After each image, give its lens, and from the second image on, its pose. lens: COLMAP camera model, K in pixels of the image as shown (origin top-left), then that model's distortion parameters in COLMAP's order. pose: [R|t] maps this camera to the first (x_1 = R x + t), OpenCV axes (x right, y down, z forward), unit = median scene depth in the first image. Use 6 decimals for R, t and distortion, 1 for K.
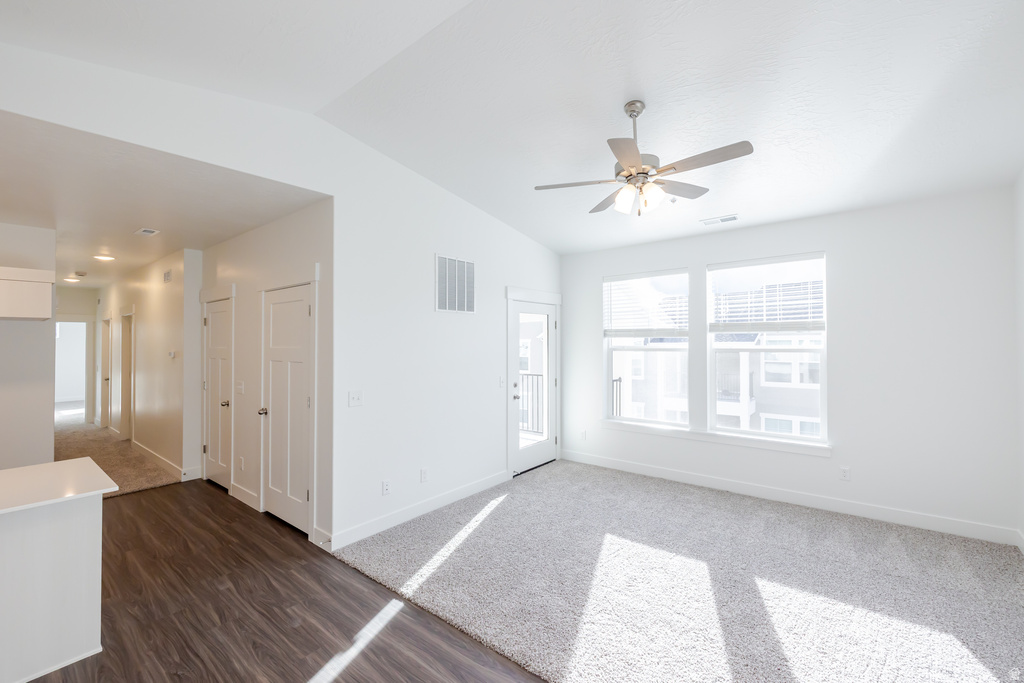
lens RADIAL K [[437.6, 0, 526.4], [0, 437.6, 336.5], [0, 0, 1]] dist [0.001489, 0.000418]
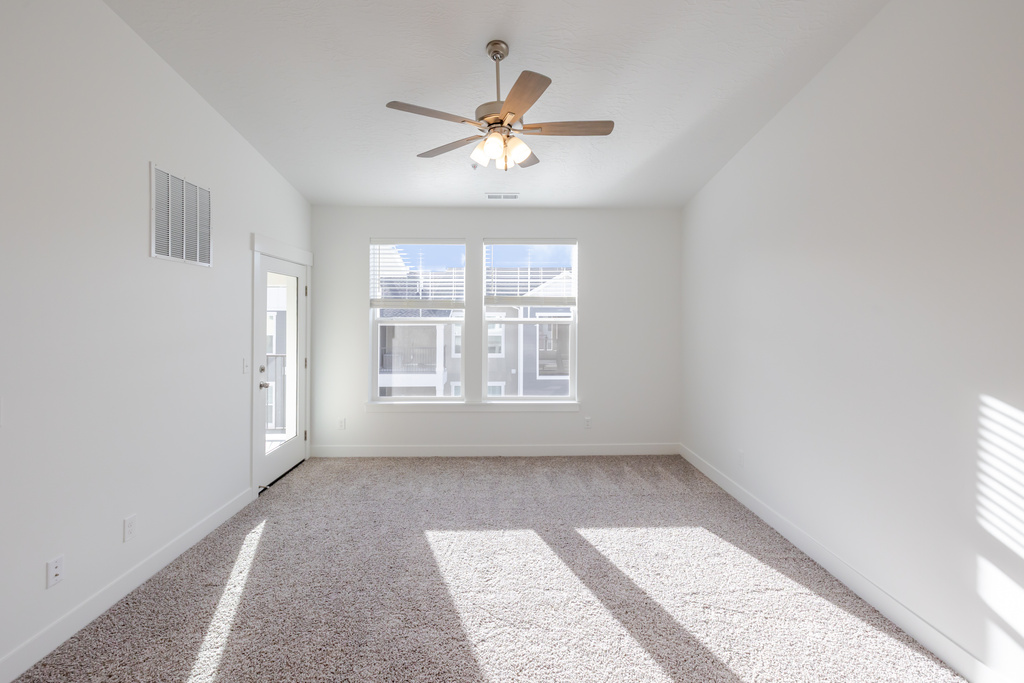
lens RADIAL K [[437.6, 0, 507.8], [0, 437.6, 319.8], [0, 0, 1]] dist [0.001489, 0.000418]
pose [[0.763058, 0.006181, 0.646301, -0.223860], [-0.016532, 0.999814, 0.009956, 0.016271], [-0.646119, -0.018281, 0.763018, 0.207880]]
